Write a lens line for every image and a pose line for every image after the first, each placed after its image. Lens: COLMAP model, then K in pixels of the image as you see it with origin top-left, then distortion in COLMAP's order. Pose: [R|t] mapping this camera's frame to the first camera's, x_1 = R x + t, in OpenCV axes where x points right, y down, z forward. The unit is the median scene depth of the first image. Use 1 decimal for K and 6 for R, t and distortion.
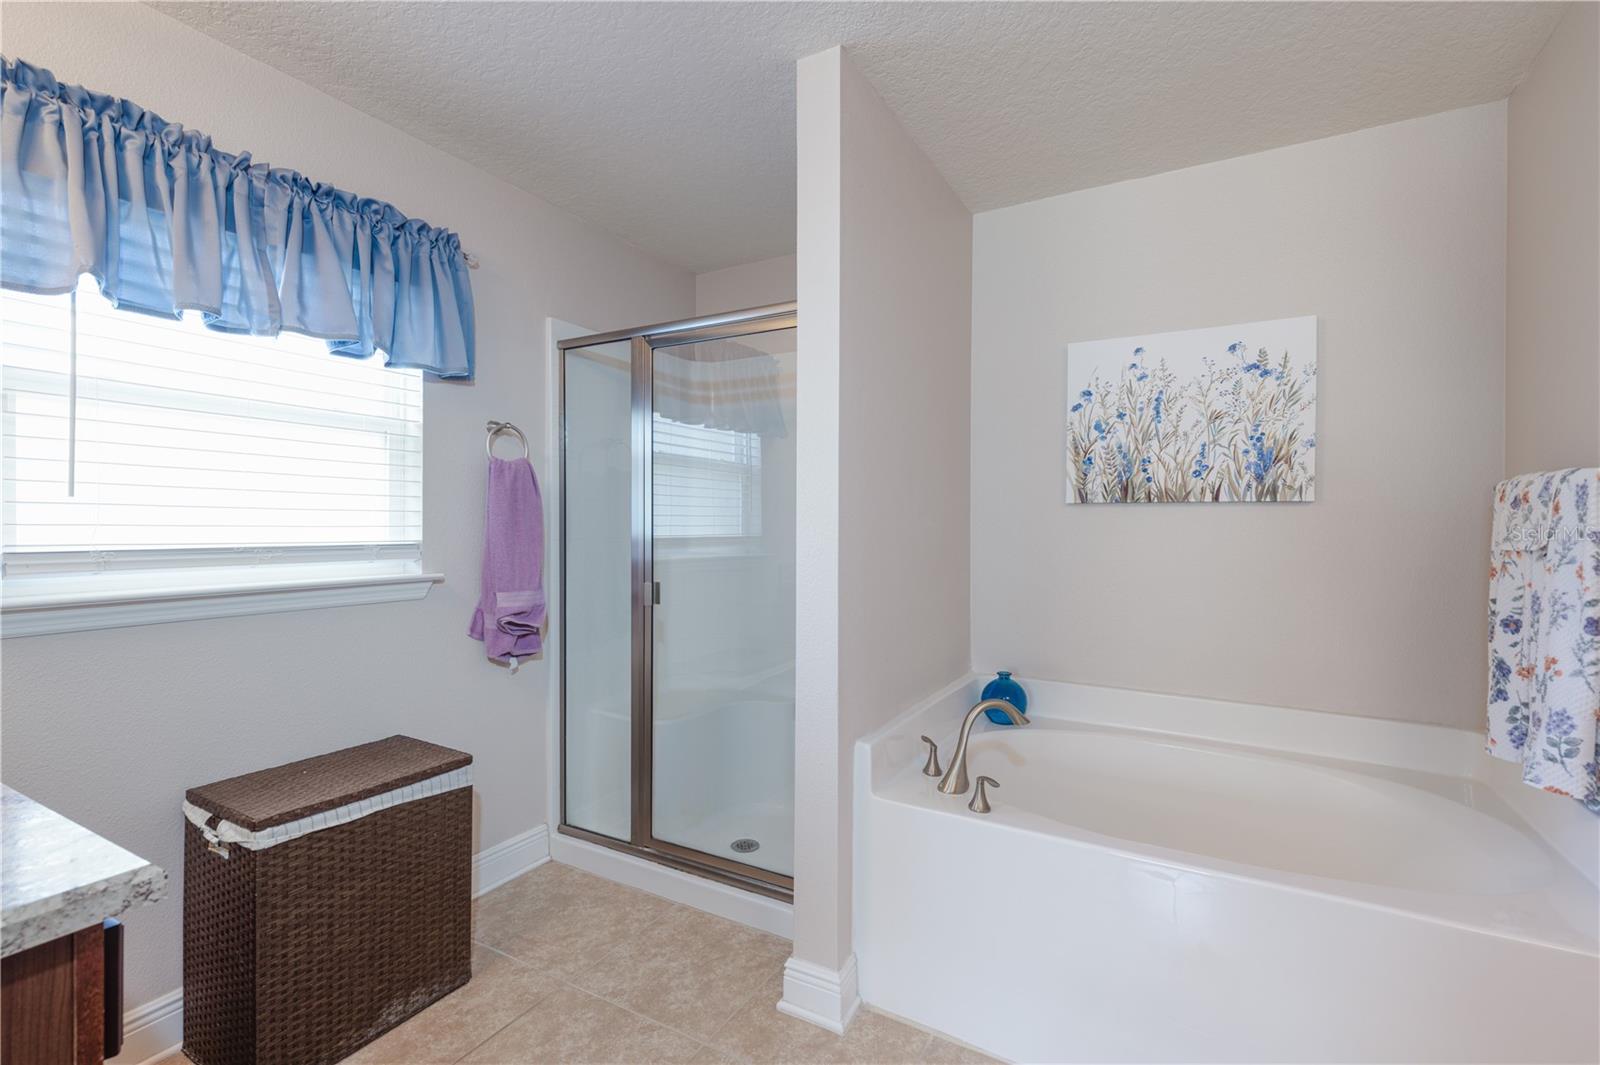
lens RADIAL K [[717.2, 0, 795.4], [0, 717.2, 528.8], [0, 0, 1]] dist [0.007142, -0.001422]
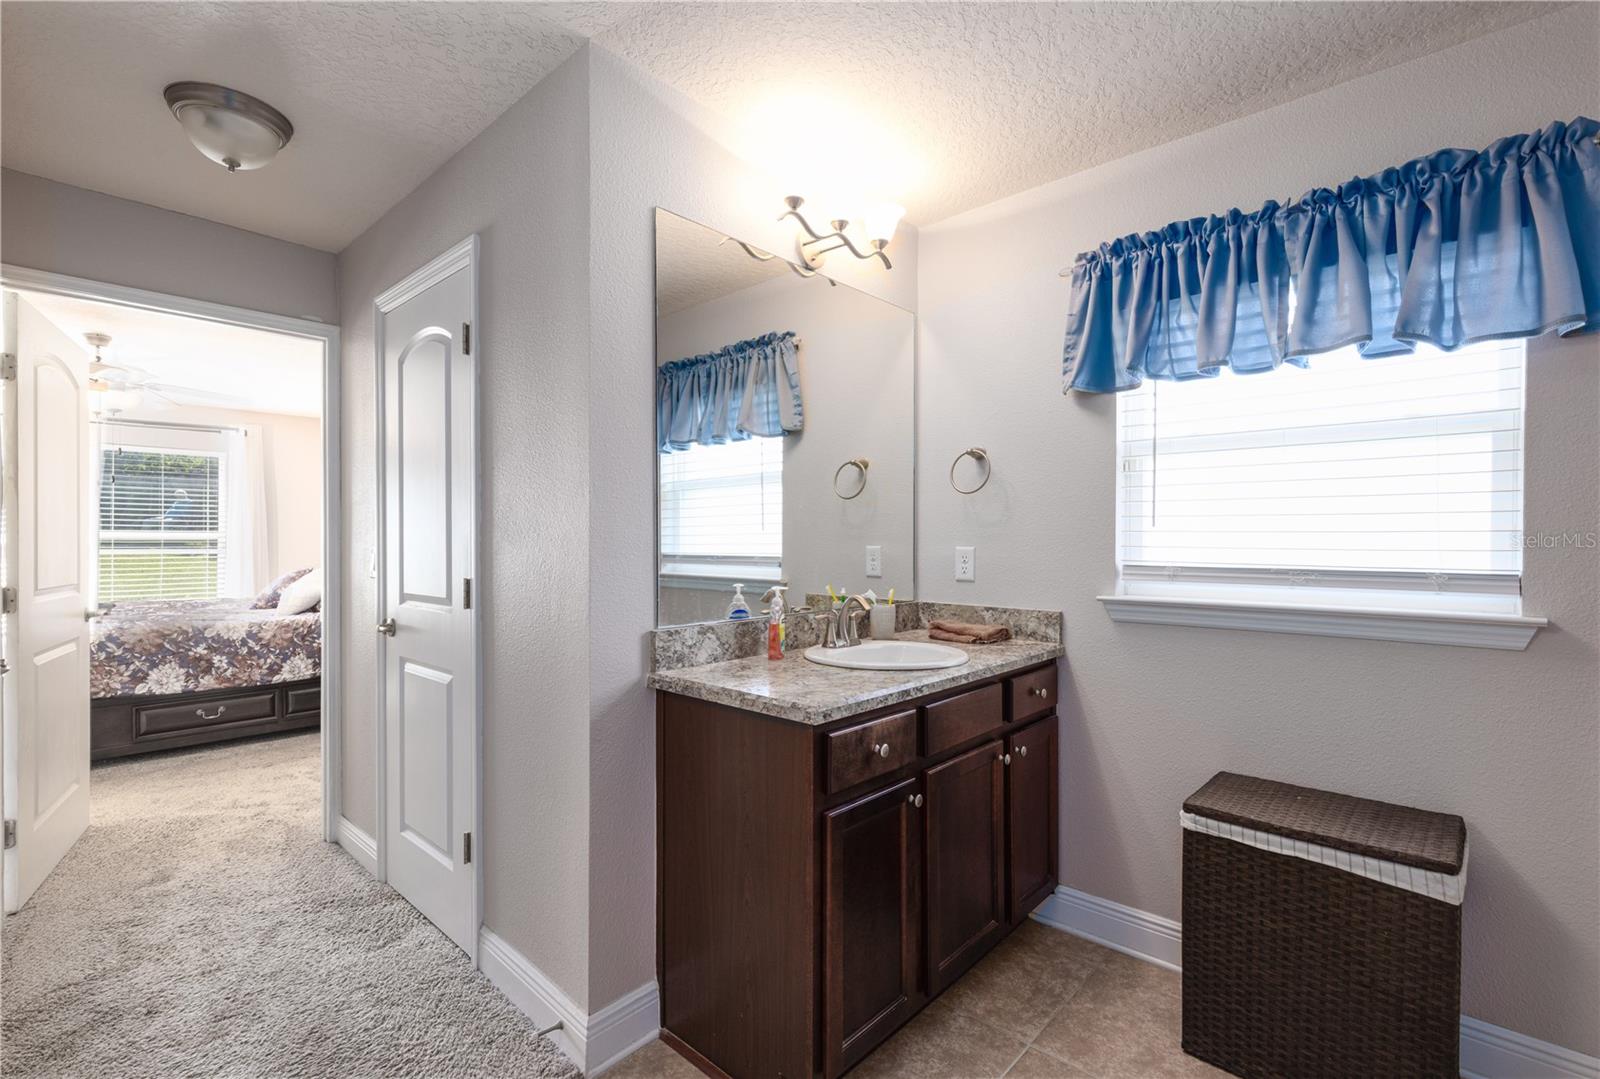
lens RADIAL K [[754.8, 0, 799.2], [0, 754.8, 548.7], [0, 0, 1]] dist [0.006157, 0.000985]
pose [[-0.225008, 0.013857, -0.974258, 0.287817], [-0.006891, 0.999851, 0.015813, -0.009807], [0.974333, 0.010272, -0.224879, 0.330409]]
